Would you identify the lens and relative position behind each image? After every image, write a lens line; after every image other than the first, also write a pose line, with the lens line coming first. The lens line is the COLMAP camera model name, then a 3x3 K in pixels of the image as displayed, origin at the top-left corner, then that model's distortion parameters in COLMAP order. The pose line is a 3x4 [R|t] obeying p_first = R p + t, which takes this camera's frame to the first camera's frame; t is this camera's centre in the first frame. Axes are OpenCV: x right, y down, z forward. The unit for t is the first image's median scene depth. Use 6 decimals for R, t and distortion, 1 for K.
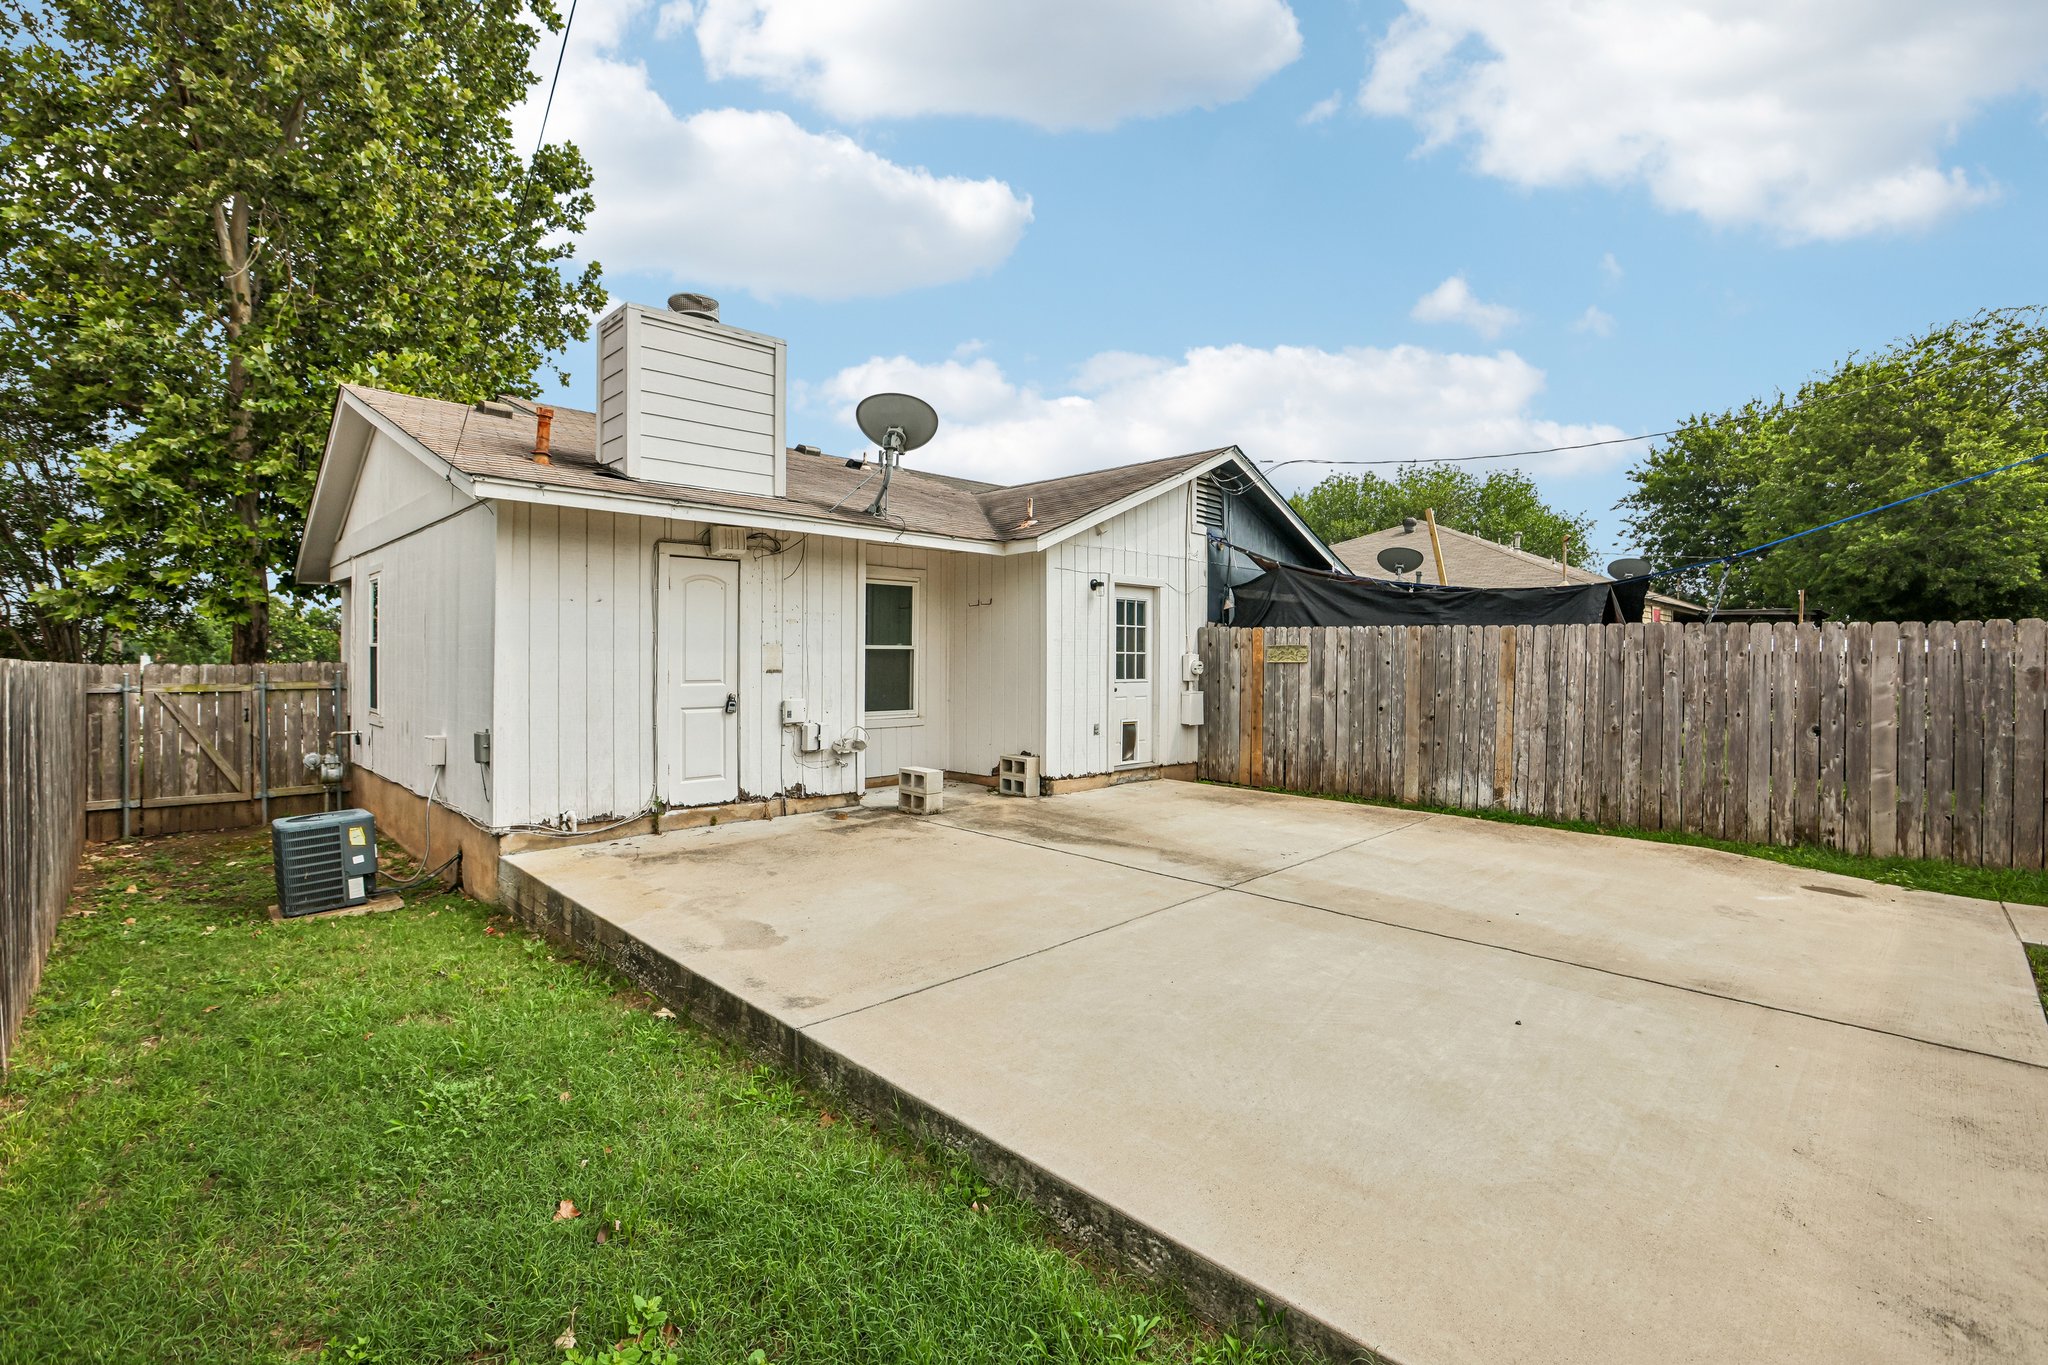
lens RADIAL K [[925.3, 0, 1036.3], [0, 925.3, 672.9], [0, 0, 1]] dist [-0.009910, 0.003767]
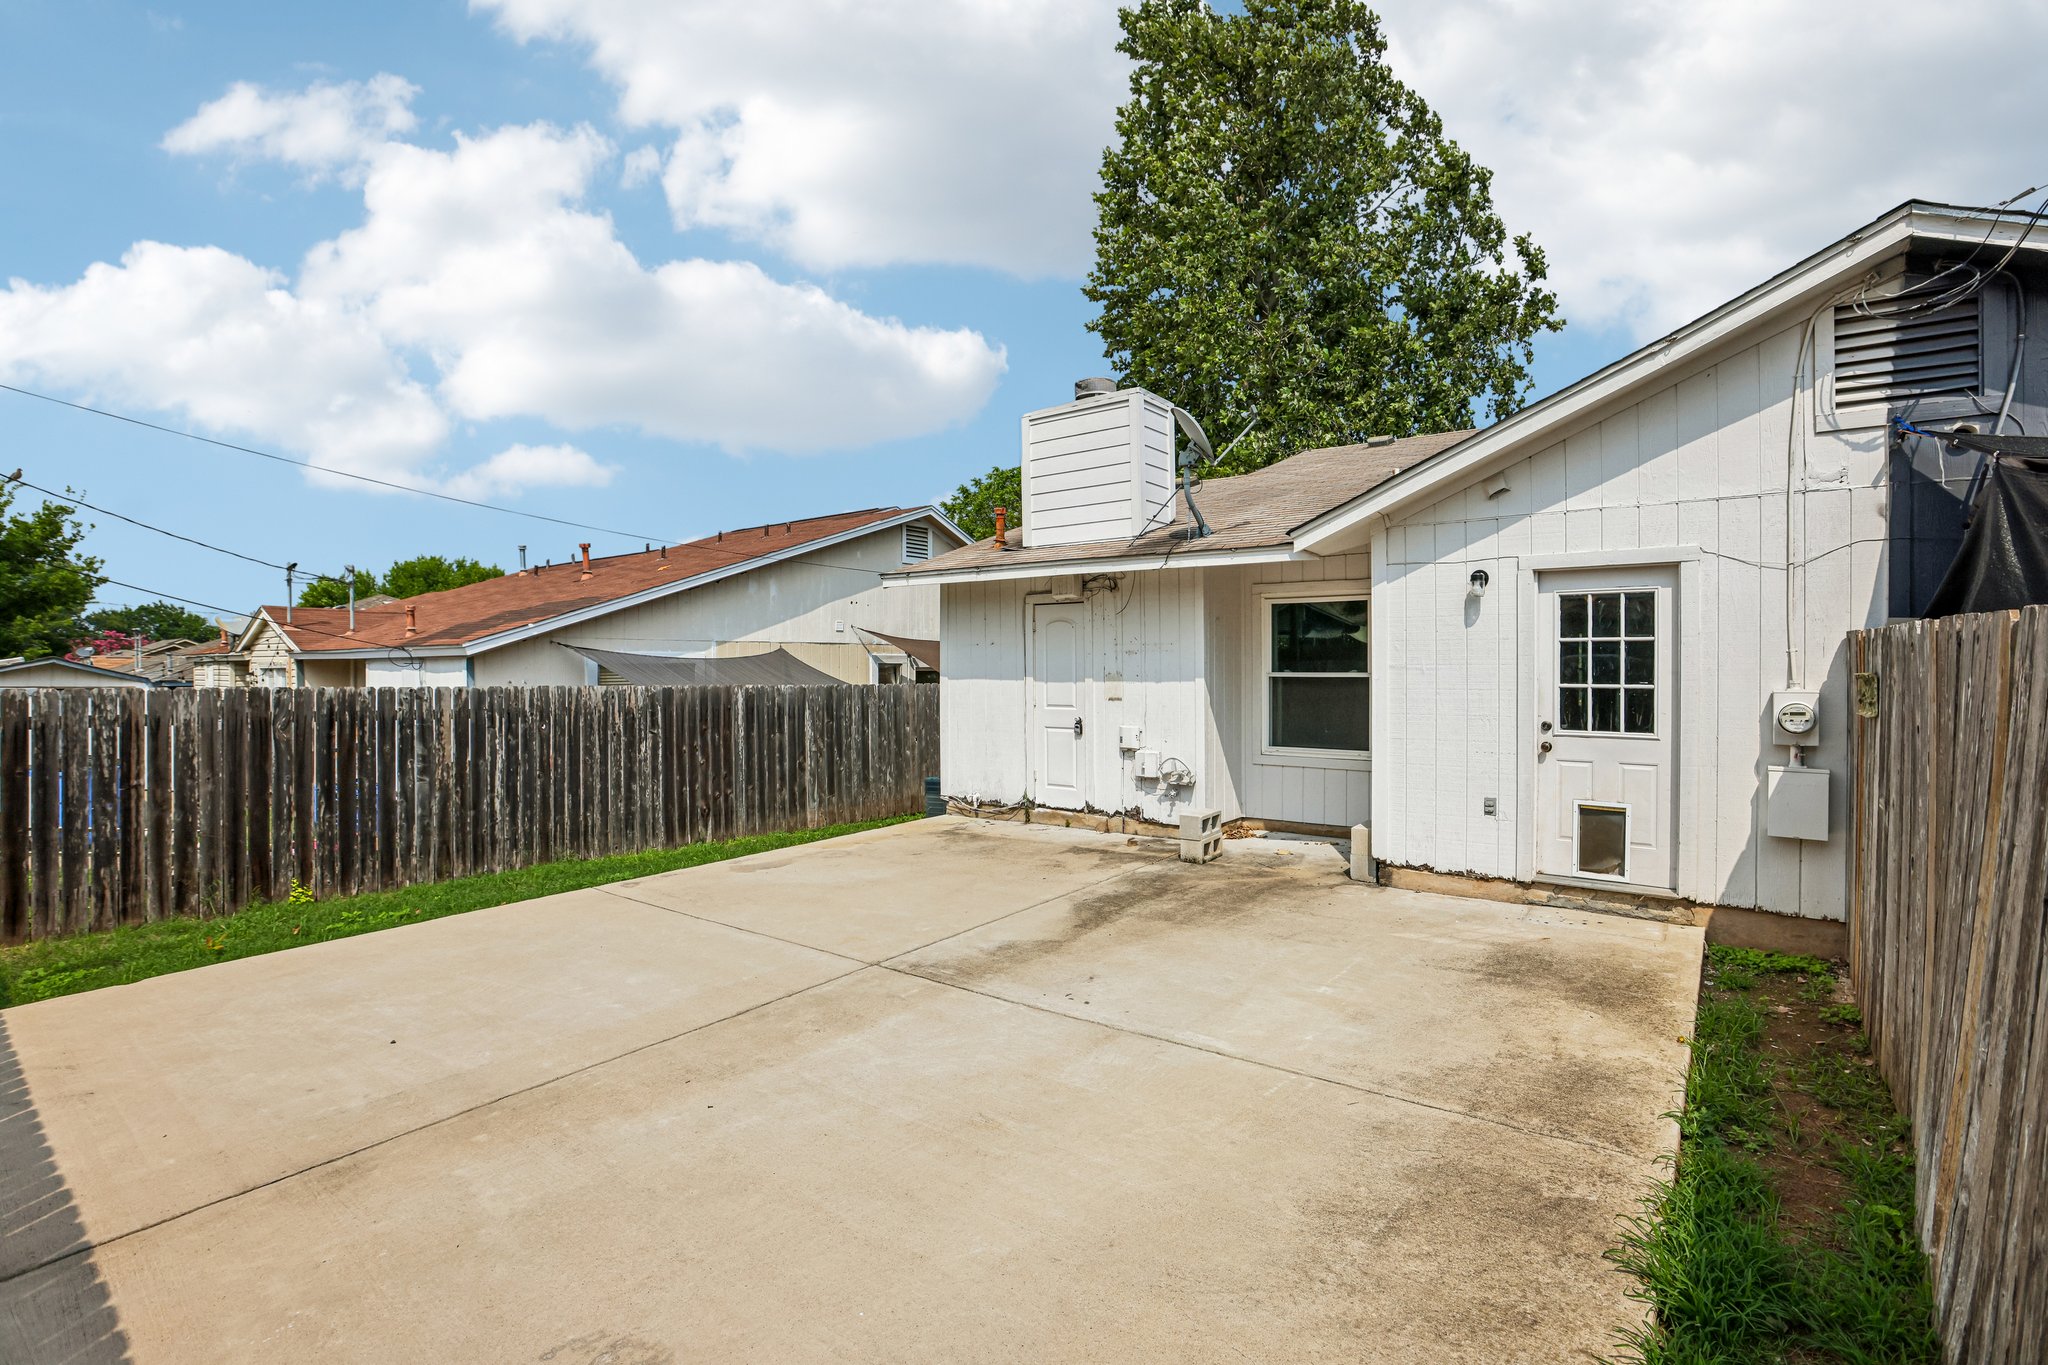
lens RADIAL K [[925.3, 0, 1068.9], [0, 925.3, 666.1], [0, 0, 1]] dist [-0.009910, 0.003767]
pose [[0.119809, -0.009575, -0.992751, 0.682942], [-0.006657, 0.999923, -0.010448, -0.028590], [0.992775, 0.007860, 0.119736, 0.658844]]
